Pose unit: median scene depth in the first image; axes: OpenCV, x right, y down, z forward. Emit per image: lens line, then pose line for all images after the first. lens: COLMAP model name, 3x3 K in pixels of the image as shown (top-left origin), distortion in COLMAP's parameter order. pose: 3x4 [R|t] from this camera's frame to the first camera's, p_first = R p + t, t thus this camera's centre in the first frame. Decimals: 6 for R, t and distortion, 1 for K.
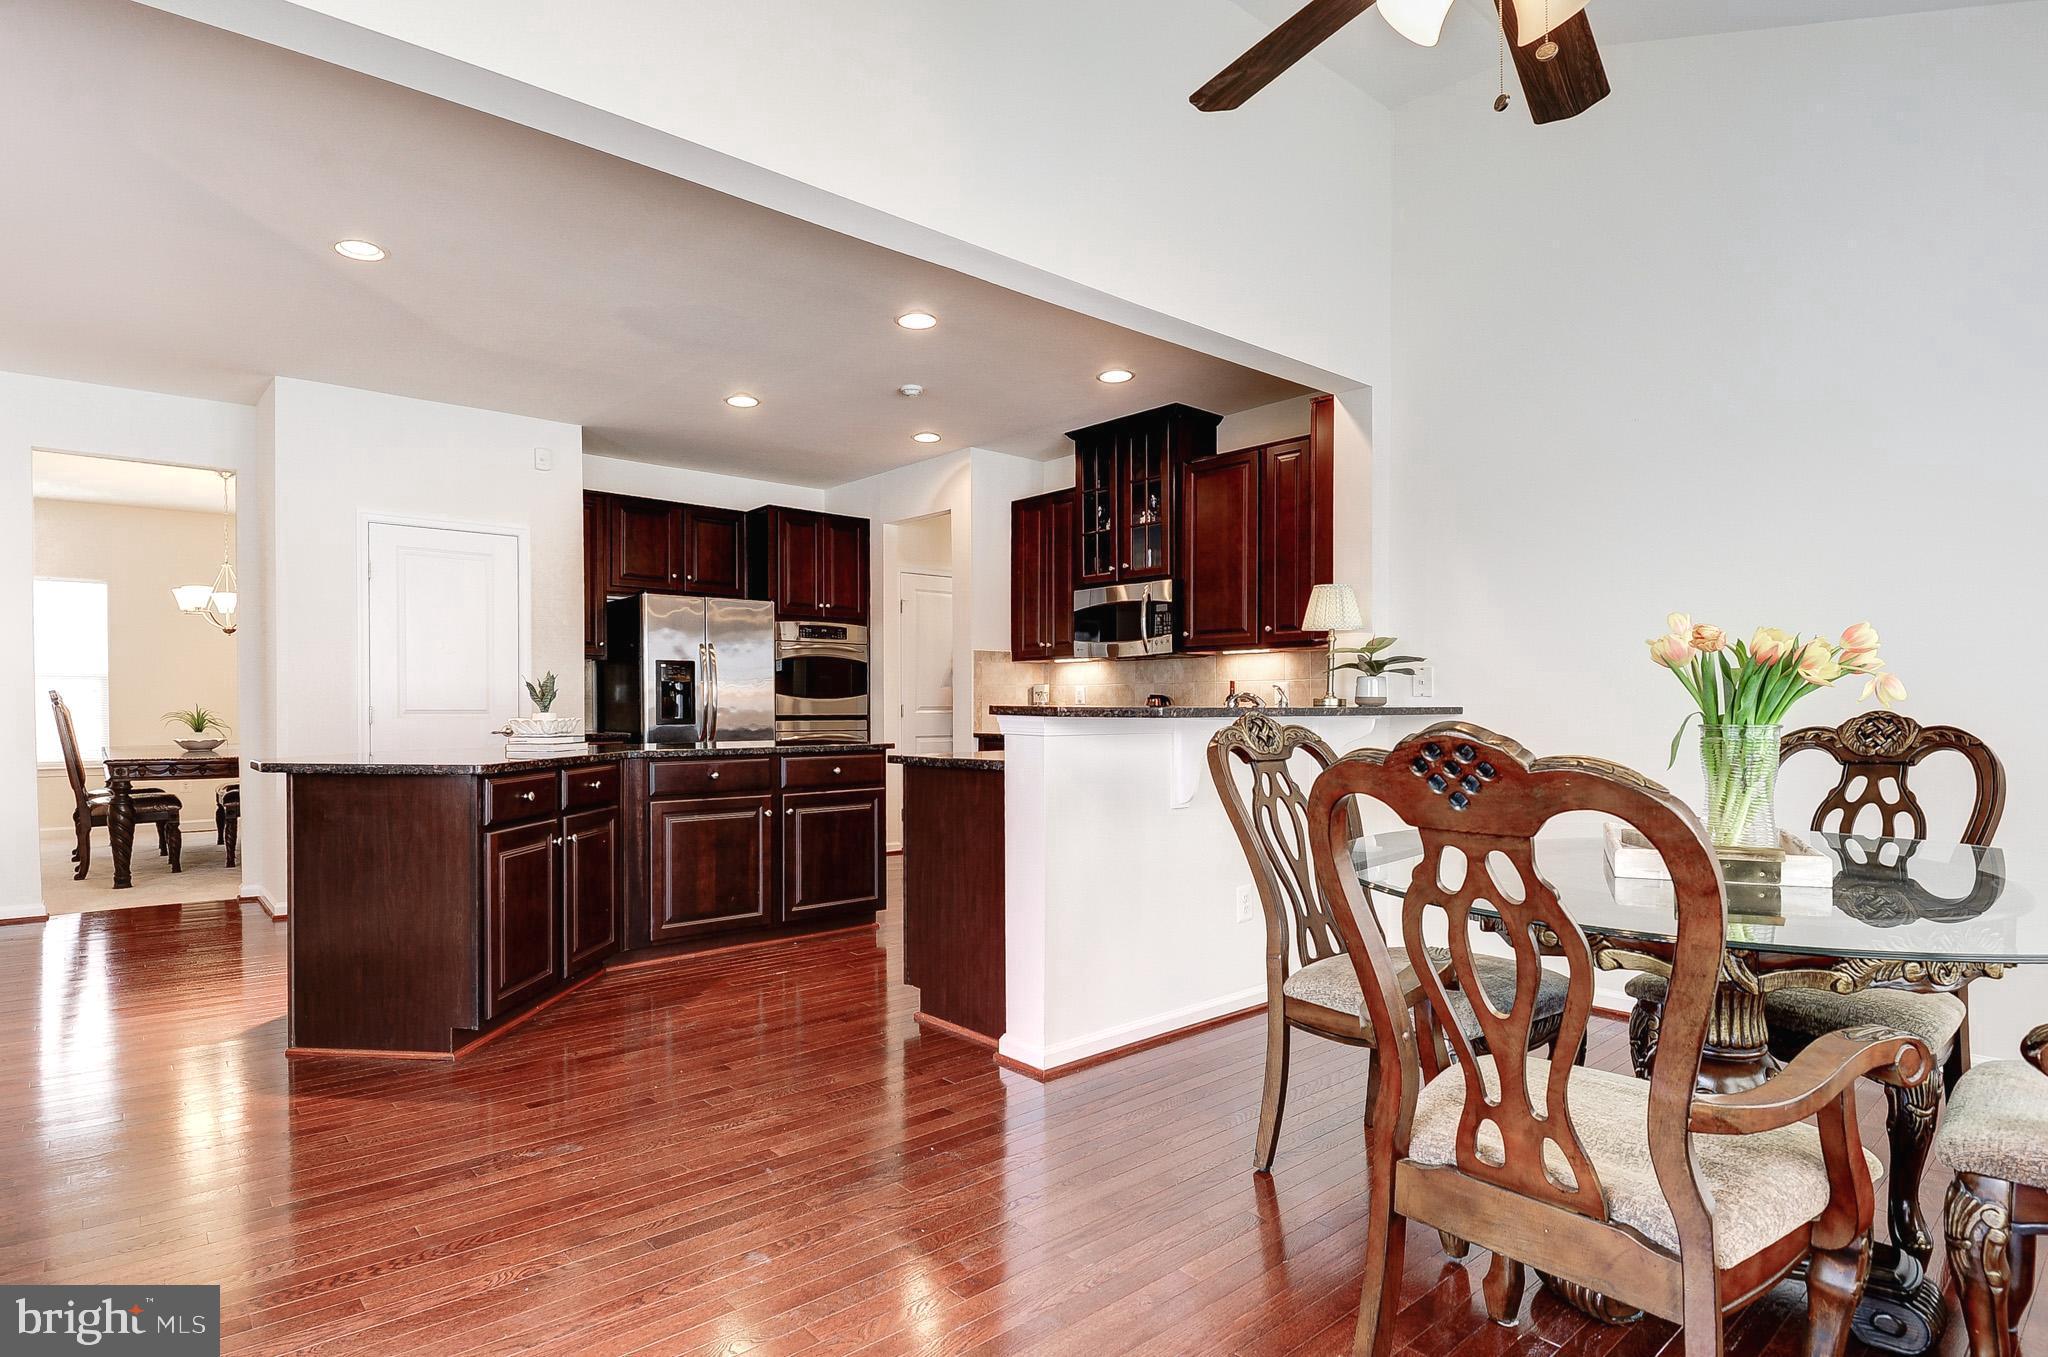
lens RADIAL K [[1113.4, 0, 1016.0], [0, 1113.4, 715.1], [0, 0, 1]] dist [-0.002876, -0.000284]
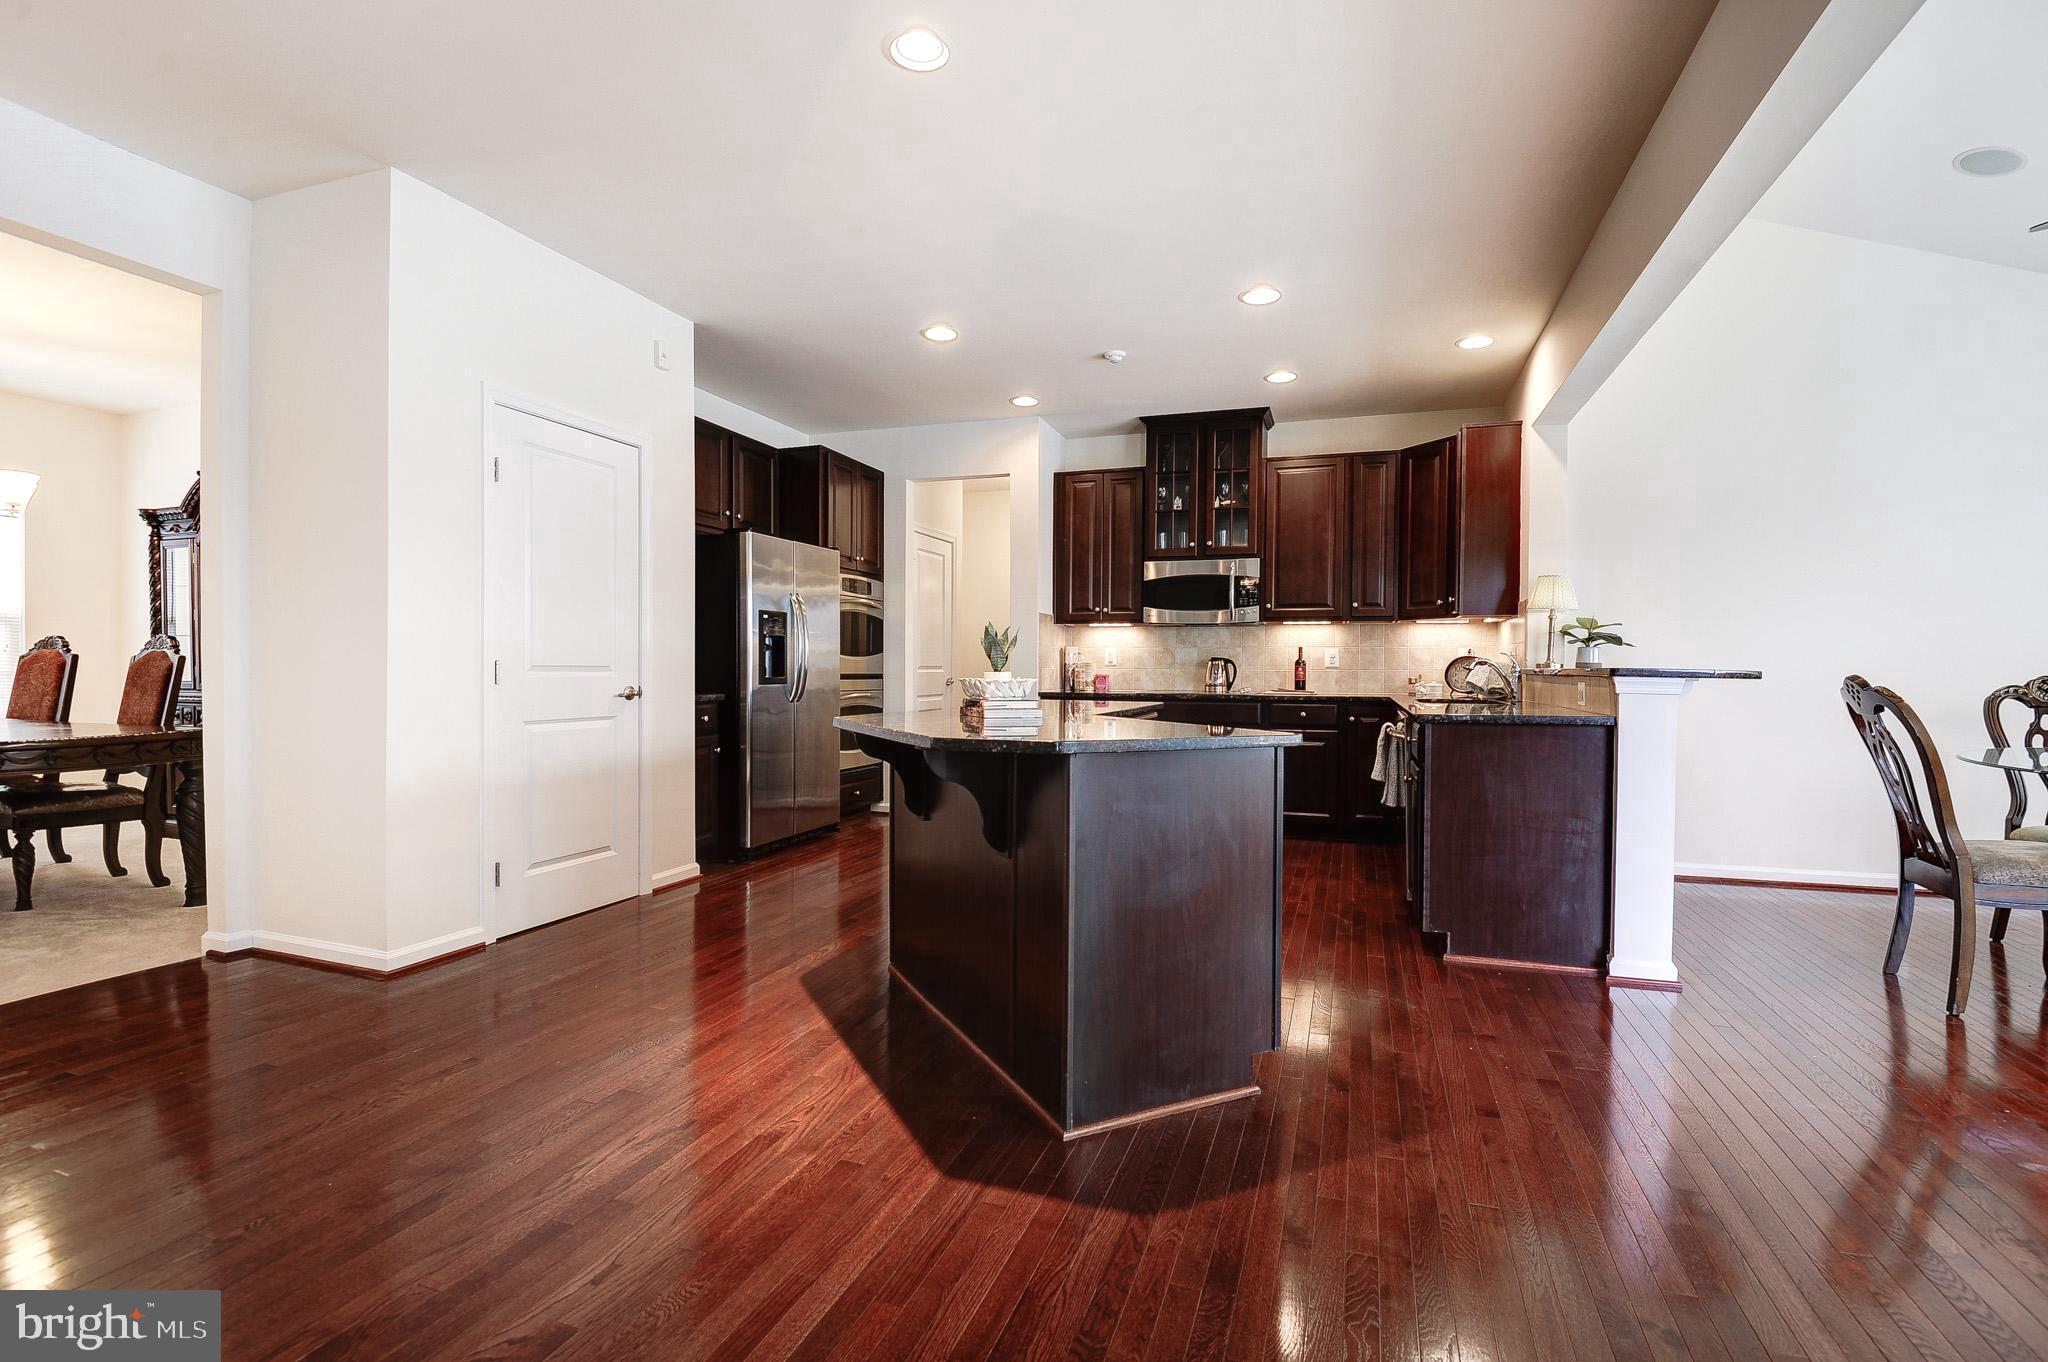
lens RADIAL K [[950.0, 0, 1024.0], [0, 950.0, 681.0], [0, 0, 1]] dist [-0.003130, -0.011068]
pose [[0.847313, 0.000681, 0.531094, -0.572443], [-0.003658, 0.999983, 0.004555, 0.002300], [-0.531081, -0.005803, 0.847301, 0.280753]]
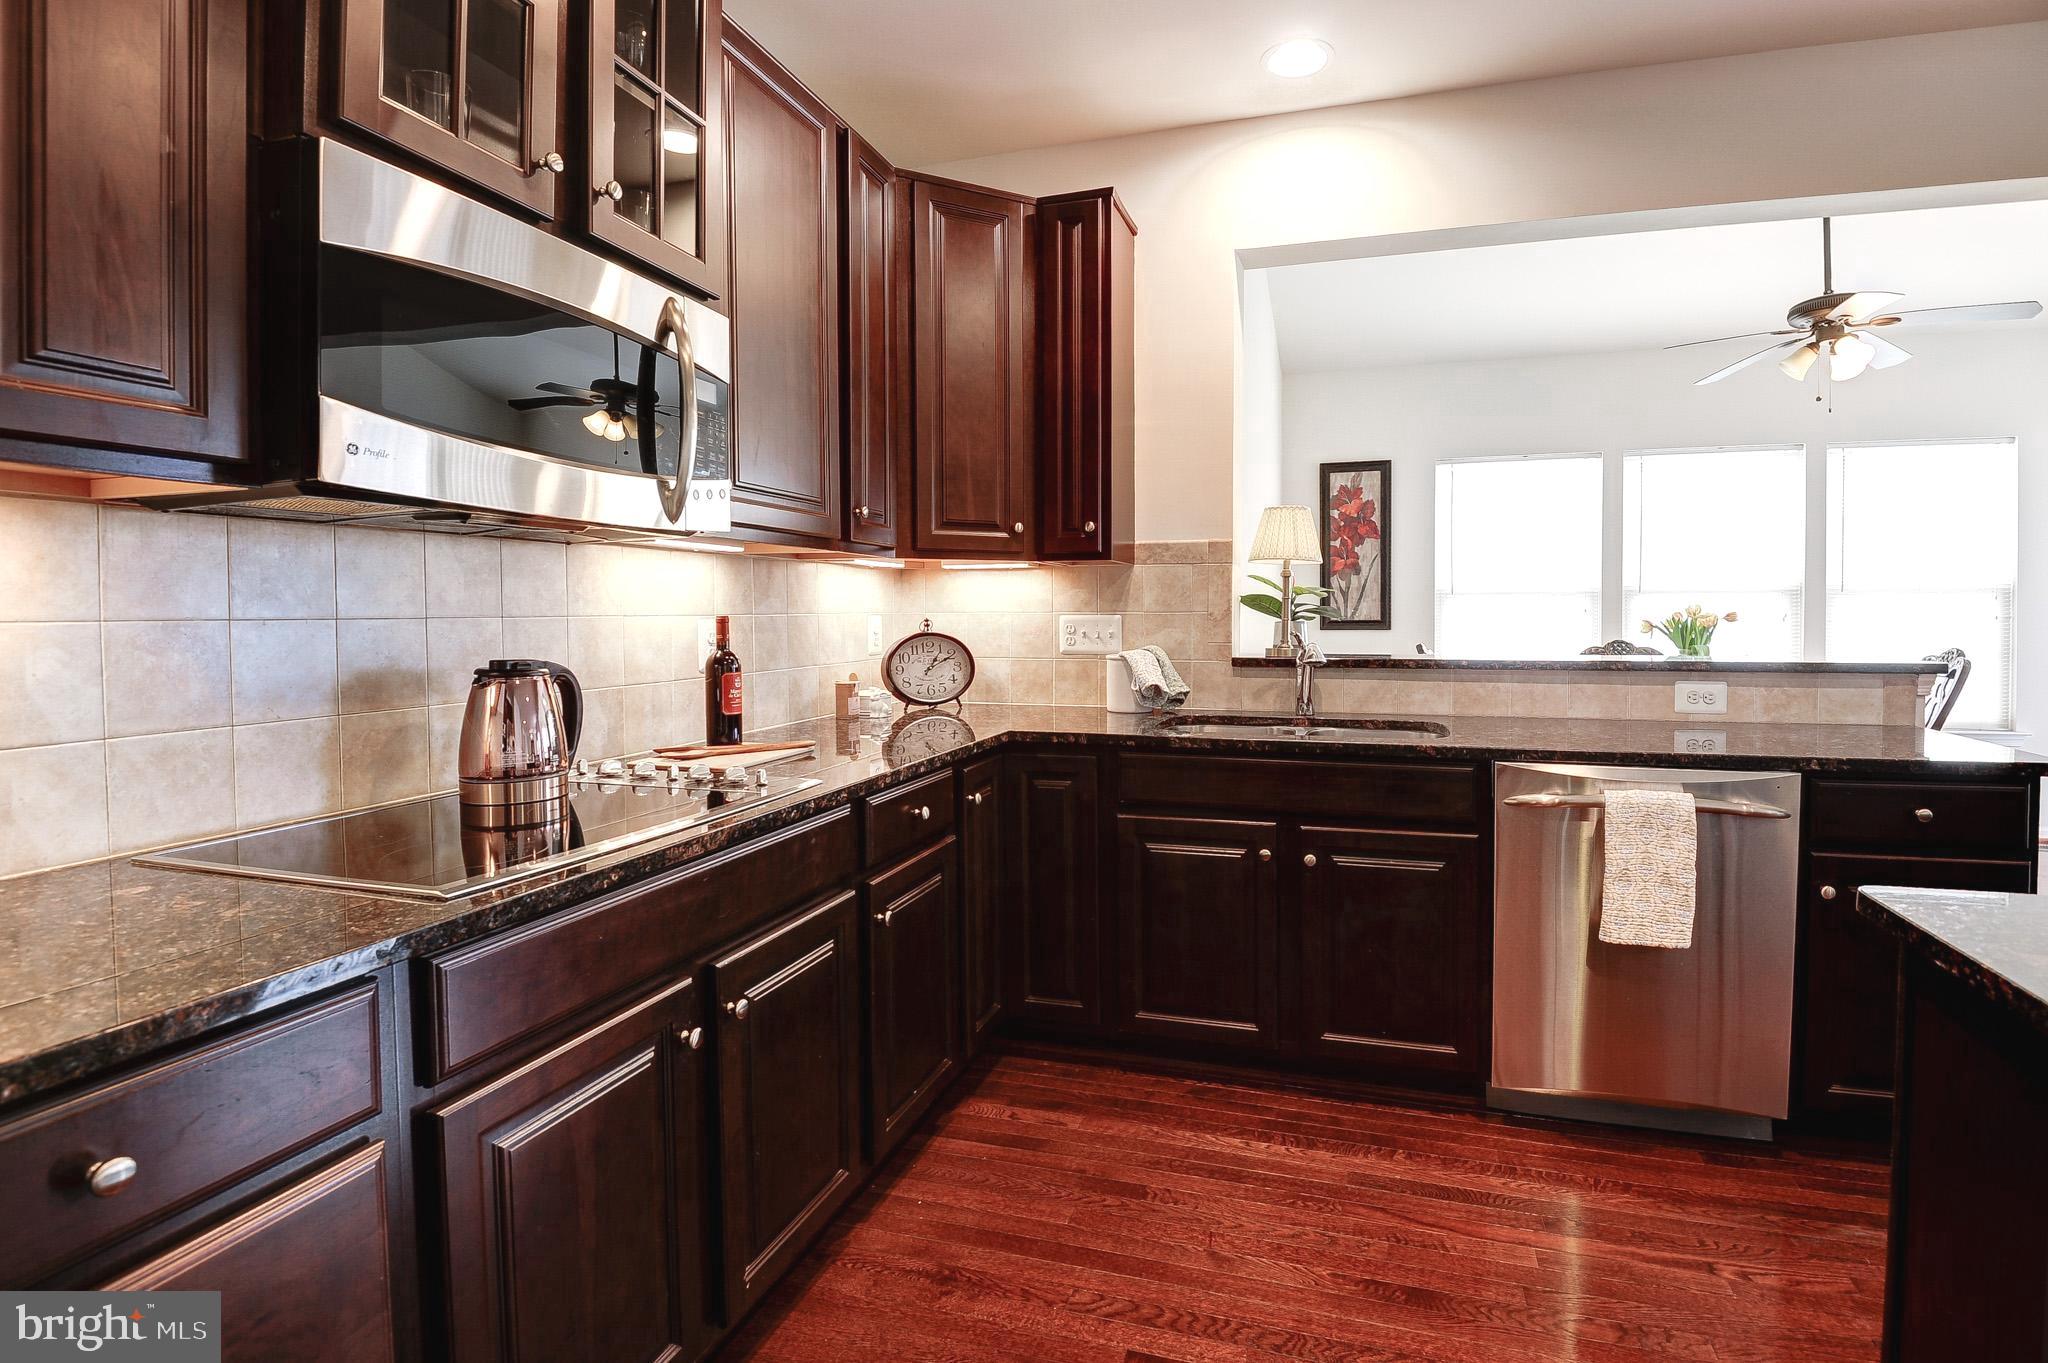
lens RADIAL K [[950.0, 0, 1024.0], [0, 950.0, 681.5], [0, 0, 1]] dist [-0.003130, -0.011068]
pose [[-0.588571, -0.061598, 0.806096, -0.150469], [0.011509, 0.996354, 0.084540, -0.031942], [-0.808364, 0.059035, -0.585716, 1.046735]]
